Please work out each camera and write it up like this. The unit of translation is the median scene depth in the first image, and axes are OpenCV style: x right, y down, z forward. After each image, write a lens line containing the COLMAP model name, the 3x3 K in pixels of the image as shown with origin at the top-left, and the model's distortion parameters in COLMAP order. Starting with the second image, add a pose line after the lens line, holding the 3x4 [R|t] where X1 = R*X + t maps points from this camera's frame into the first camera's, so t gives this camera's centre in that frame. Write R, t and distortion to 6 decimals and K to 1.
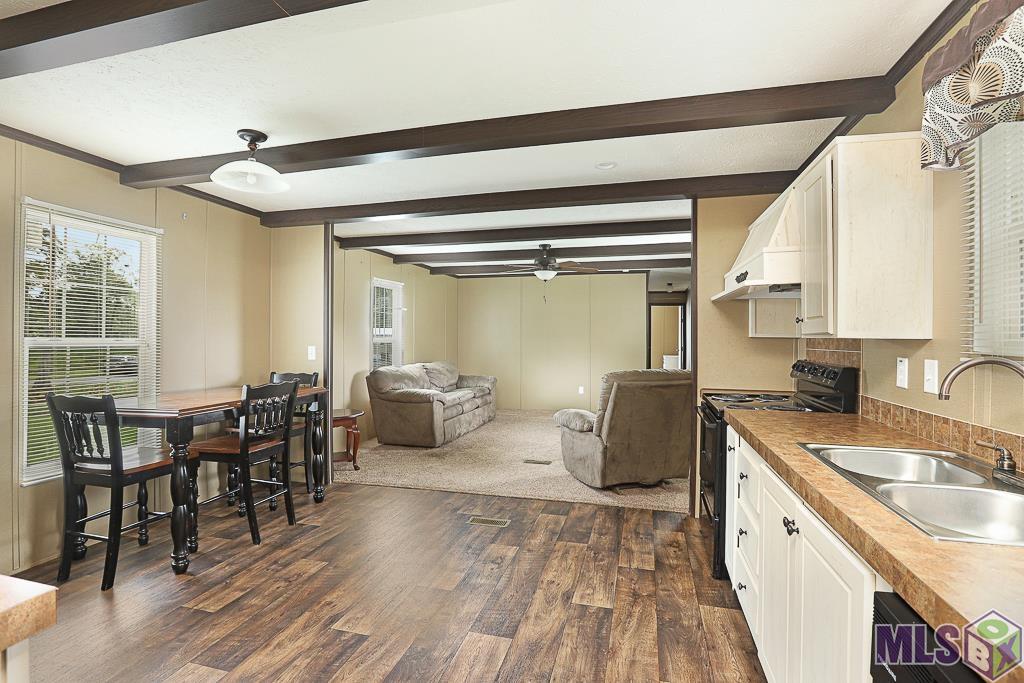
lens RADIAL K [[479.8, 0, 512.0], [0, 479.8, 341.5], [0, 0, 1]] dist [-0.045135, 0.000001]
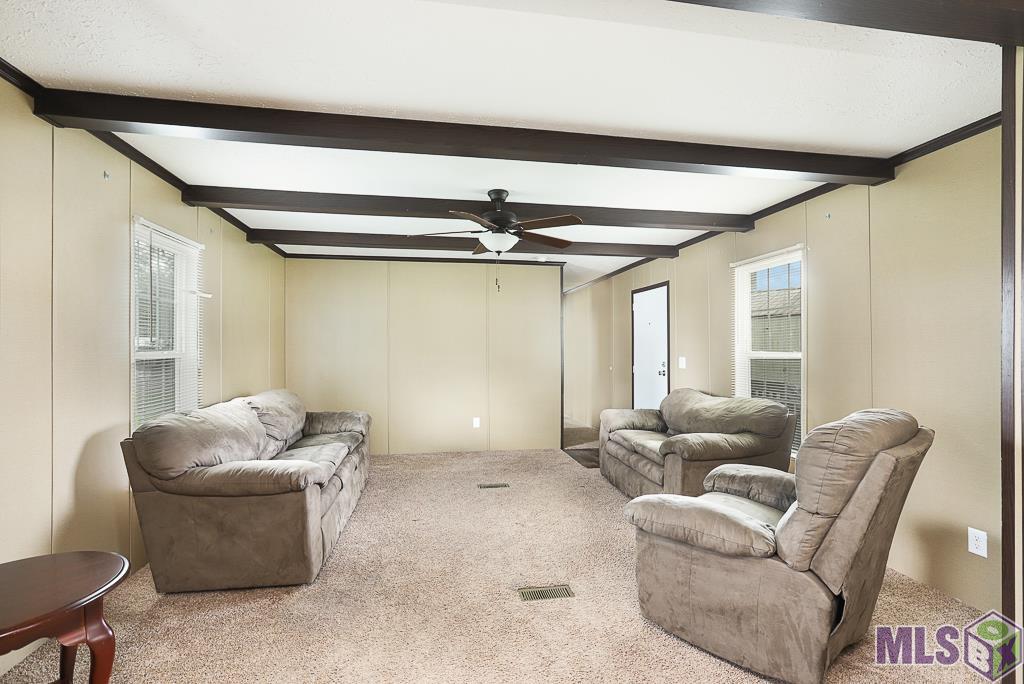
lens RADIAL K [[483.1, 0, 508.9], [0, 483.1, 350.1], [0, 0, 1]] dist [0.002108, 0.000348]
pose [[0.909937, 0.000730, 0.414746, -0.253597], [0.002929, 0.999962, -0.008186, -0.004563], [-0.414737, 0.008664, 0.909900, 0.692087]]
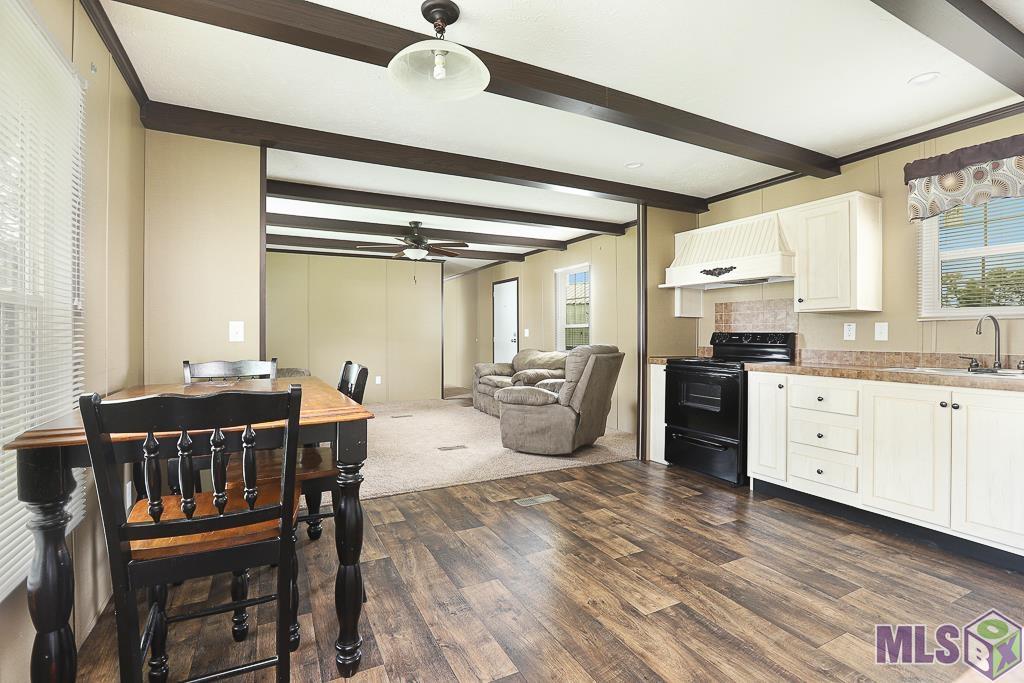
lens RADIAL K [[479.2, 0, 512.4], [0, 479.2, 336.4], [0, 0, 1]] dist [-0.059280, 0.000153]
pose [[0.746676, -0.003843, 0.665177, -0.629110], [0.005858, 0.999983, -0.000797, 0.038264], [-0.665162, 0.004492, 0.746685, 0.263864]]
